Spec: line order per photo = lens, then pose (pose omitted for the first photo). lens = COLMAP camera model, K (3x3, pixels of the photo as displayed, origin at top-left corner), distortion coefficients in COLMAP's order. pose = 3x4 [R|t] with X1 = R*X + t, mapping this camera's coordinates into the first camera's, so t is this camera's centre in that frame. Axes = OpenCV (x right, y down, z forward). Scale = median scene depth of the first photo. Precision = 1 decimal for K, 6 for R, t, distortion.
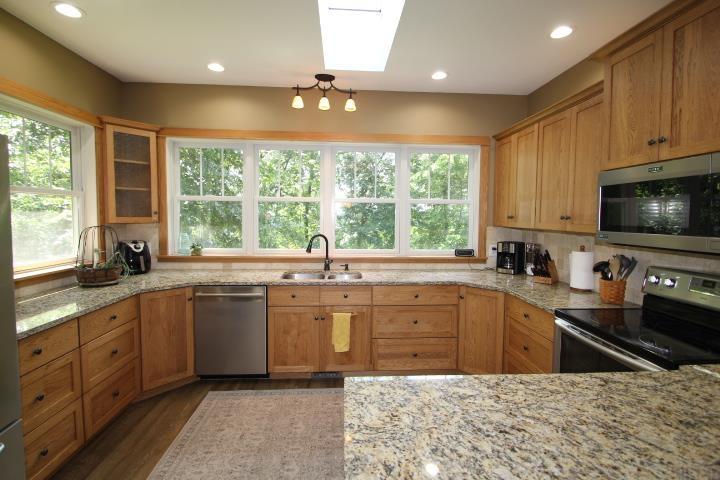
lens RADIAL K [[337.1, 0, 359.0], [0, 337.1, 235.0], [0, 0, 1]] dist [-0.002551, -0.000614]
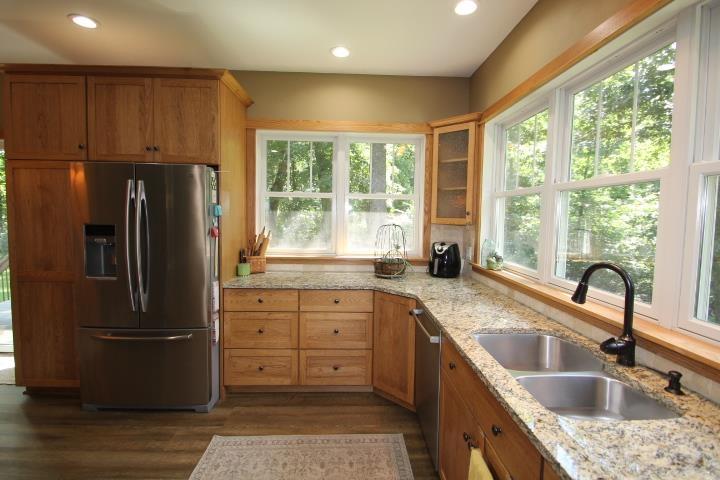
lens RADIAL K [[337.1, 0, 359.0], [0, 337.1, 235.0], [0, 0, 1]] dist [-0.002551, -0.000614]
pose [[-0.031435, 0.039439, -0.998727, 0.298369], [-0.079916, 0.995923, 0.041843, -0.026068], [0.996306, 0.081130, -0.028155, 0.789850]]
